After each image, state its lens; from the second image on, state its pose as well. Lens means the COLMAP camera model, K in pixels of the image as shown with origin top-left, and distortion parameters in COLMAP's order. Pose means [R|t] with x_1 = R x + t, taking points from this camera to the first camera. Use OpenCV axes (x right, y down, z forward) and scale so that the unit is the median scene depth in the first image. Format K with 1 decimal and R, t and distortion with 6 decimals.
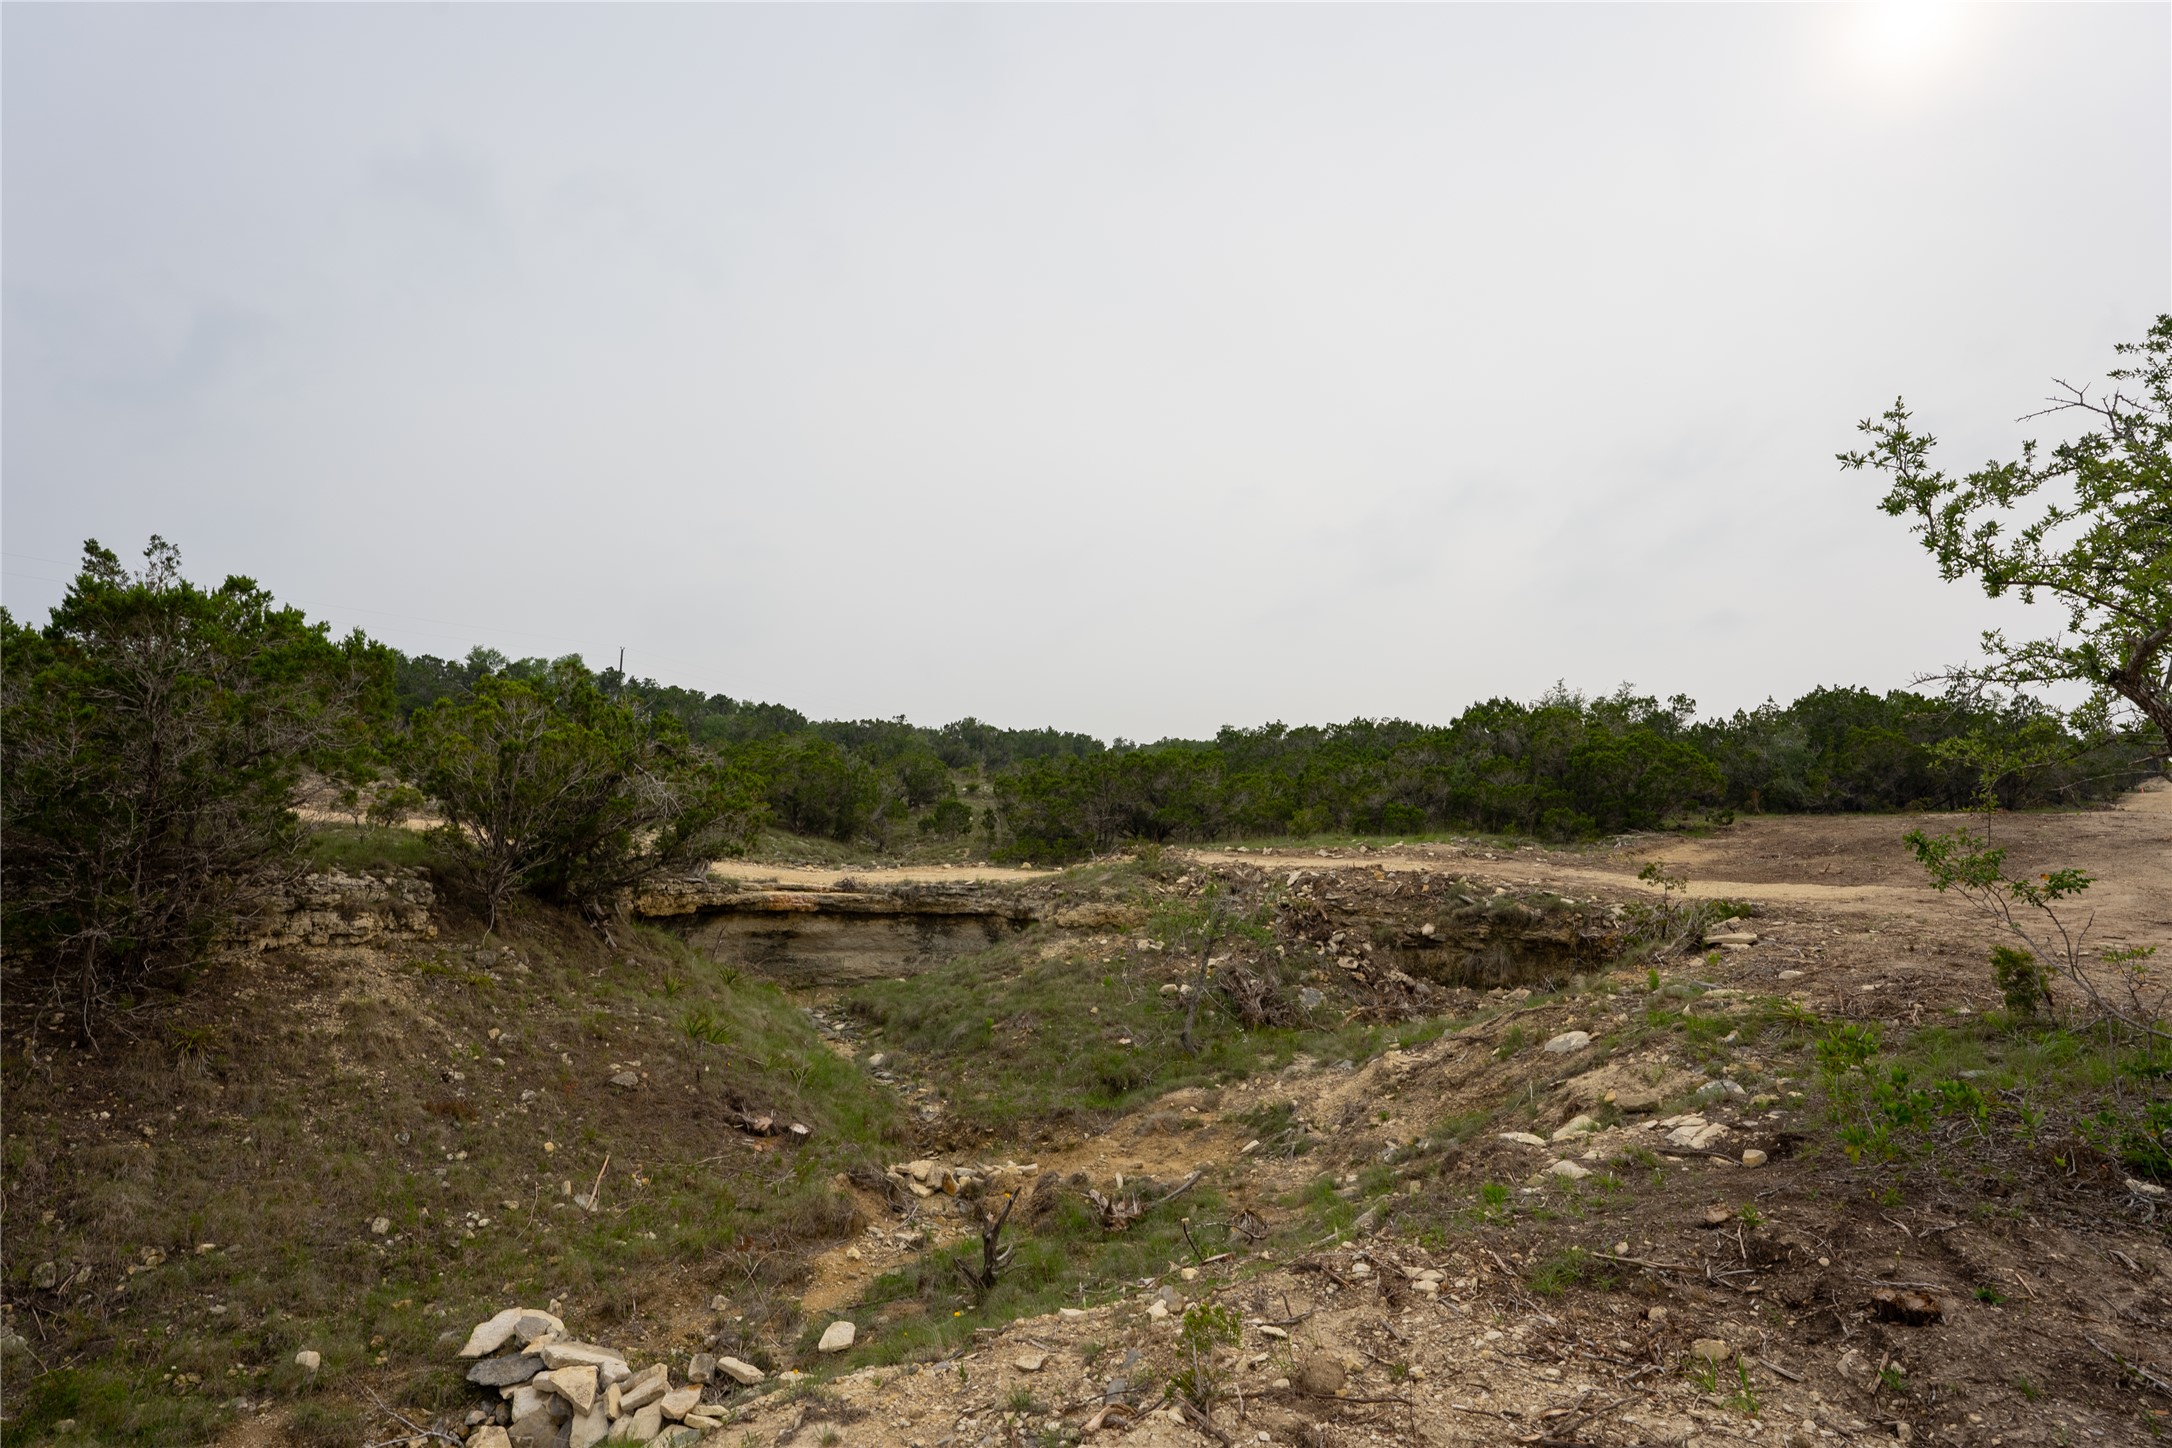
lens RADIAL K [[1031.6, 0, 1087.2], [0, 1031.6, 728.0], [0, 0, 1]] dist [-0.011476, -0.000069]
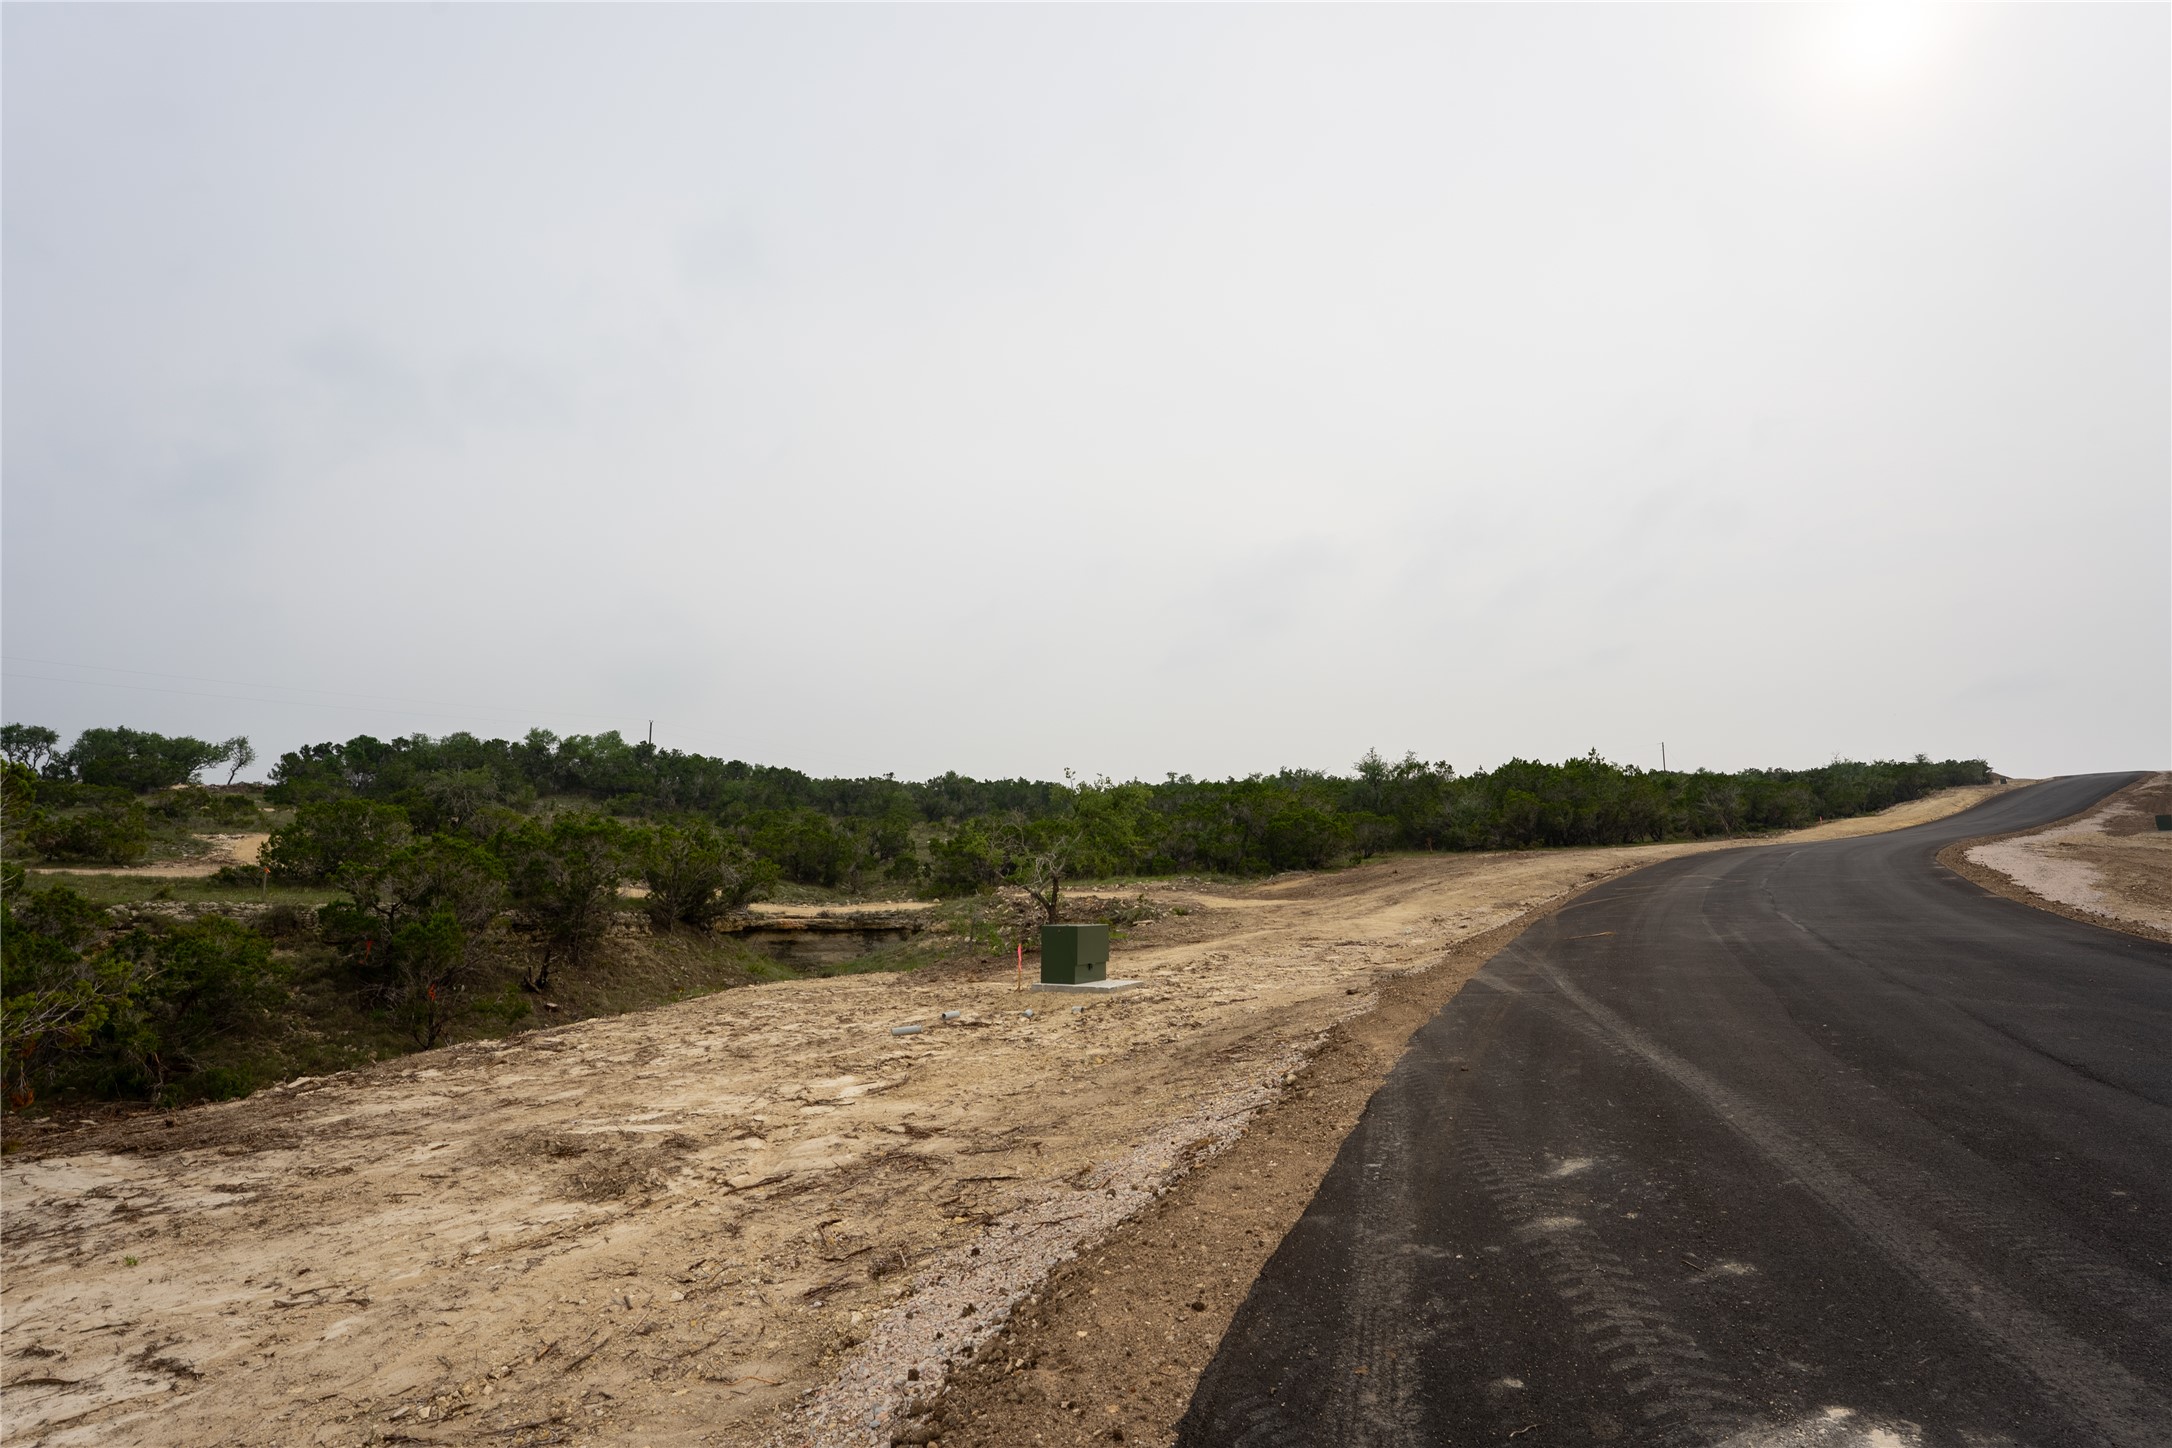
lens RADIAL K [[1031.6, 0, 1082.0], [0, 1031.6, 723.2], [0, 0, 1]] dist [-0.011476, -0.000069]
pose [[0.999493, -0.029817, -0.011141, 0.156731], [0.029420, 0.998980, -0.034257, -0.067073], [0.012151, 0.033912, 0.999351, -0.507960]]
